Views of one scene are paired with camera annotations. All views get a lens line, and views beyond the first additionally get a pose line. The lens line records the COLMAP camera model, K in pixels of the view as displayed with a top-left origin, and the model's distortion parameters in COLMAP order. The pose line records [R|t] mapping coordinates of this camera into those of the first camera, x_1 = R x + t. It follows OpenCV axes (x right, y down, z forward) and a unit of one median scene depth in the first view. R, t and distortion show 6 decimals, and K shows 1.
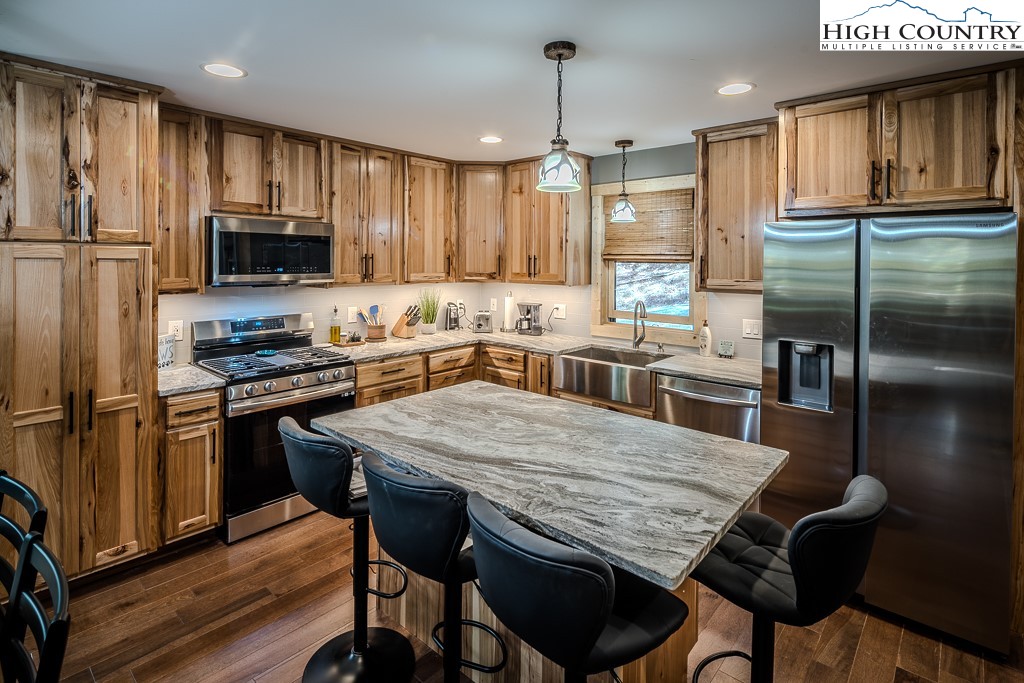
lens RADIAL K [[494.8, 0, 526.8], [0, 494.8, 260.2], [0, 0, 1]] dist [0.001474, -0.000963]
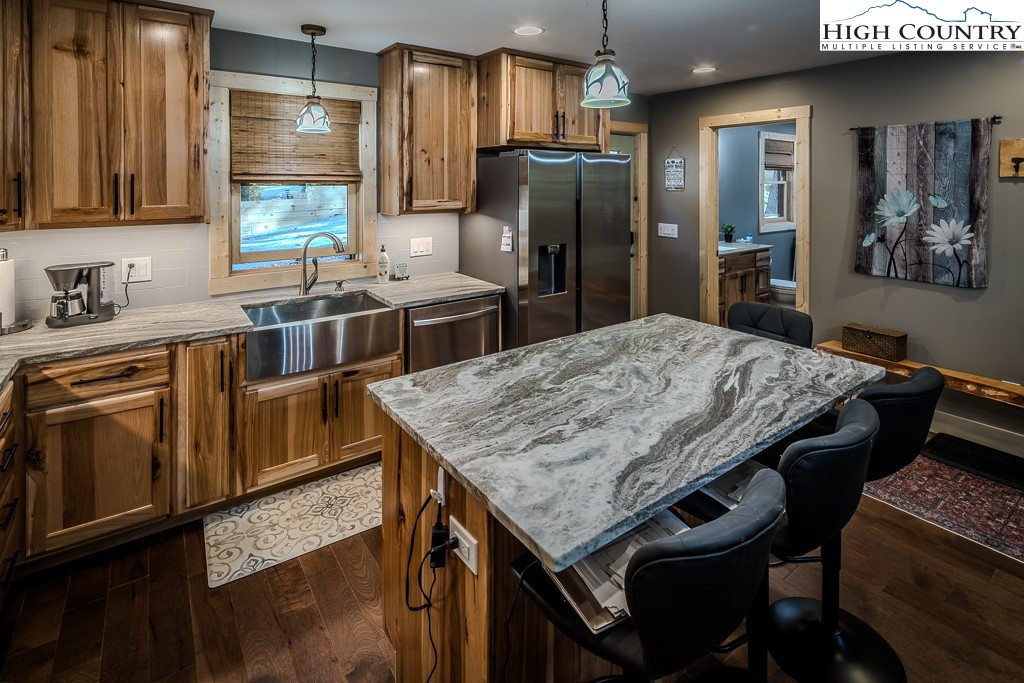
lens RADIAL K [[495.9, 0, 506.3], [0, 495.9, 185.6], [0, 0, 1]] dist [0.003803, -0.004652]
pose [[0.254948, -0.012338, 0.966876, -0.532672], [0.003232, 0.999924, 0.011908, -0.002981], [-0.966949, 0.000089, 0.254968, 0.578719]]
